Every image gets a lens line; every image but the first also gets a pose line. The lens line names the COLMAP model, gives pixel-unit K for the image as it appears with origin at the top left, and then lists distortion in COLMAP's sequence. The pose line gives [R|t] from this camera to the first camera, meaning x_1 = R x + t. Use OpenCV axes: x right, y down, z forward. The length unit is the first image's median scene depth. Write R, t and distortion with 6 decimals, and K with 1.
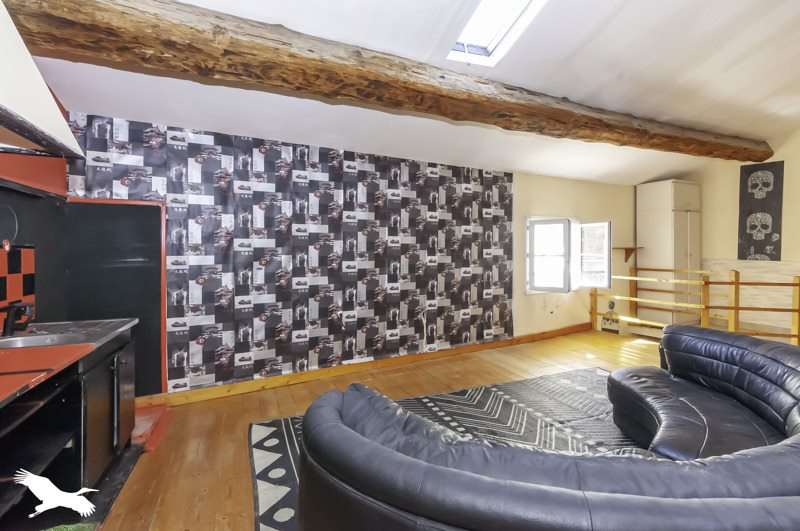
lens RADIAL K [[376.7, 0, 399.3], [0, 376.7, 248.6], [0, 0, 1]] dist [-0.000120, 0.000015]
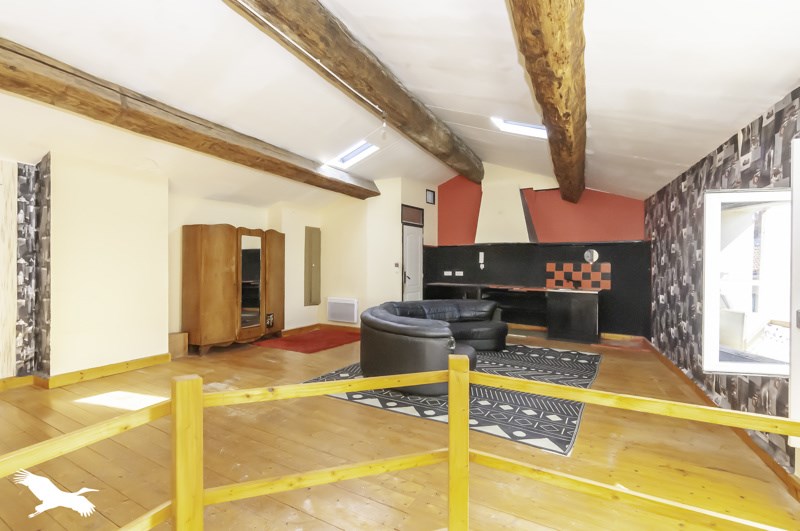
lens RADIAL K [[388.9, 0, 400.0], [0, 388.9, 265.5], [0, 0, 1]] dist [0.001242, 0.000108]
pose [[-0.791921, 0.003084, -0.610616, 1.028080], [-0.000140, 0.999986, 0.005232, -0.000130], [0.610624, 0.004229, -0.791909, 1.208301]]
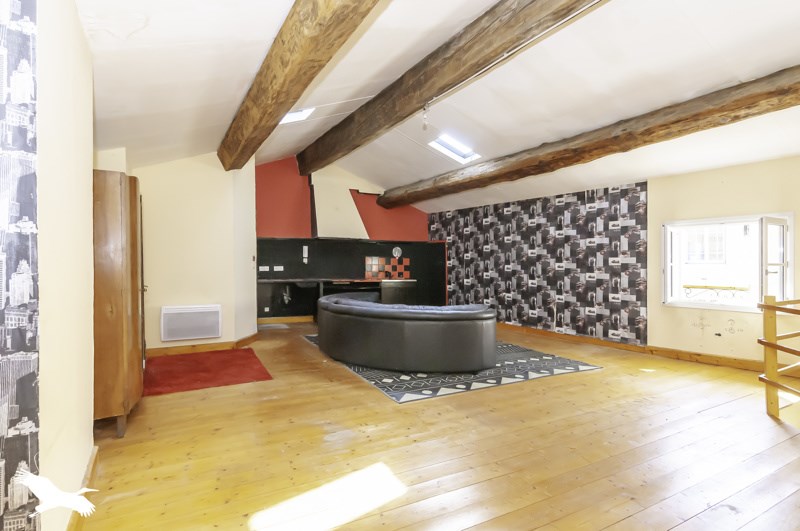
lens RADIAL K [[388.9, 0, 400.0], [0, 388.9, 265.5], [0, 0, 1]] dist [0.001242, 0.000108]
pose [[0.109665, 0.011386, -0.993903, 1.411147], [-0.002412, 0.999934, 0.011189, 0.014301], [0.993966, 0.001170, 0.109686, 0.267431]]
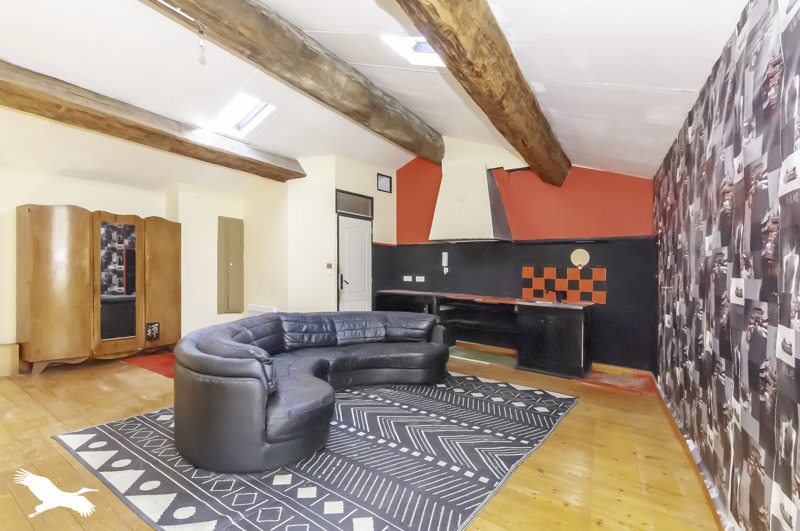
lens RADIAL K [[392.4, 0, 393.4], [0, 392.4, 269.5], [0, 0, 1]] dist [-0.000623, 0.000196]
pose [[-0.846495, -0.018664, -0.532069, 0.566544], [-0.019850, 0.999797, -0.003490, 0.018748], [0.532026, 0.007607, -0.846694, 1.131488]]
